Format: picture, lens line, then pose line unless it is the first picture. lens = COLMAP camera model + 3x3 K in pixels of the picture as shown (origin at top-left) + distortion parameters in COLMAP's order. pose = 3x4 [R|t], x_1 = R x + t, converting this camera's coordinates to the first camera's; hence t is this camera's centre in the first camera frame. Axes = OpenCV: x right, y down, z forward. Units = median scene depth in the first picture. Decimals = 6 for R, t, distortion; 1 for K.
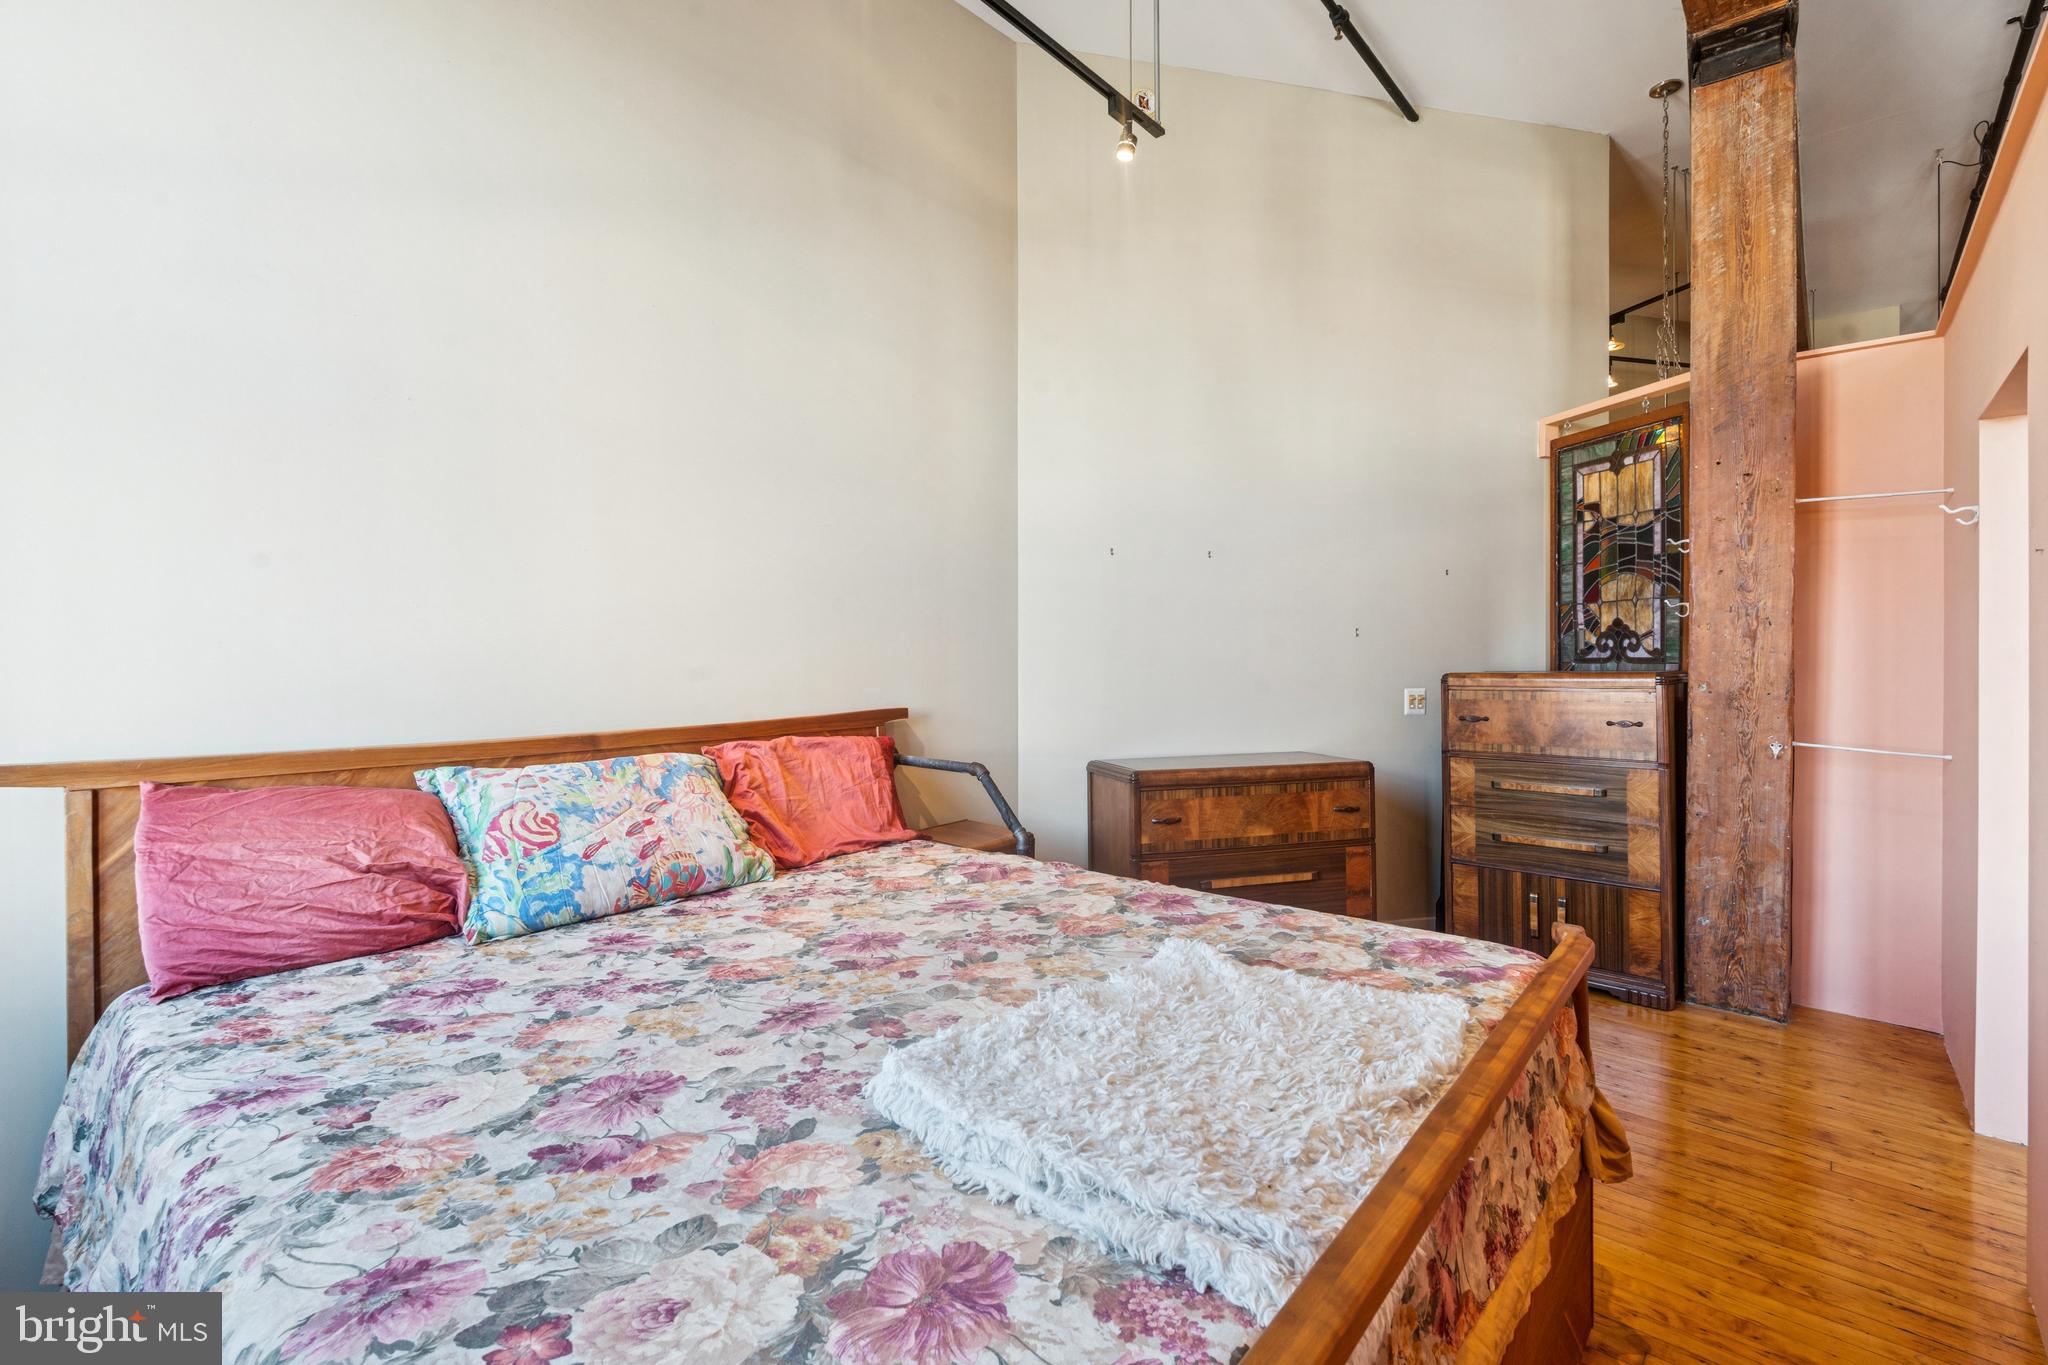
lens RADIAL K [[895.8, 0, 1024.0], [0, 895.8, 670.5], [0, 0, 1]] dist [-0.004367, 0.000063]
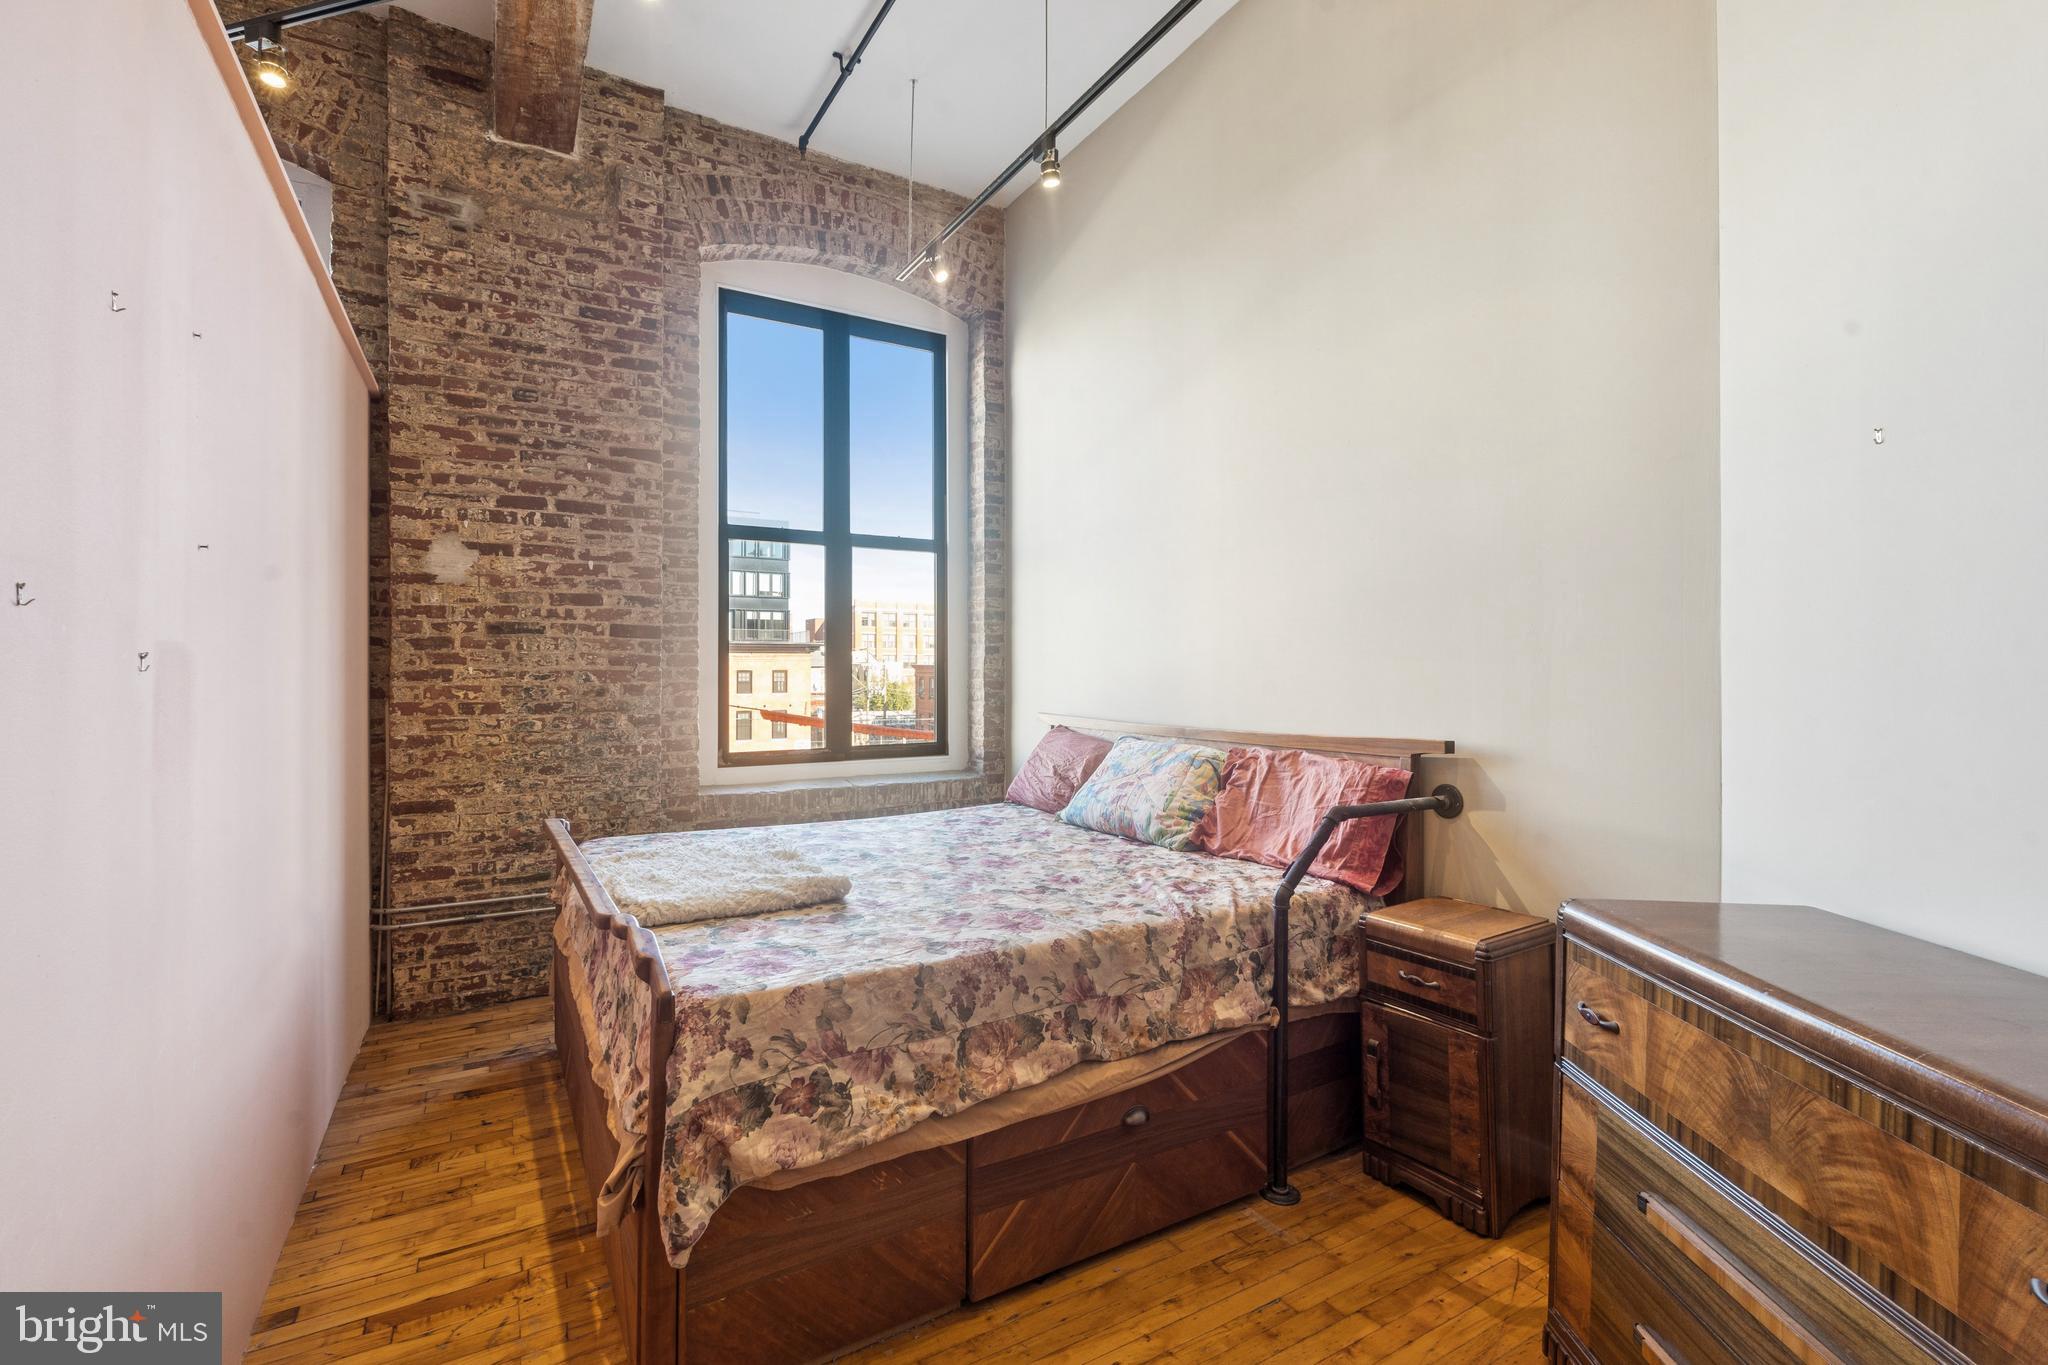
lens RADIAL K [[895.8, 0, 1024.2], [0, 895.8, 675.9], [0, 0, 1]] dist [-0.004367, 0.000063]
pose [[-0.308122, 0.004891, -0.951334, 0.708928], [-0.013932, 0.999856, 0.009653, -0.017264], [0.951245, 0.016228, -0.308010, 0.844242]]
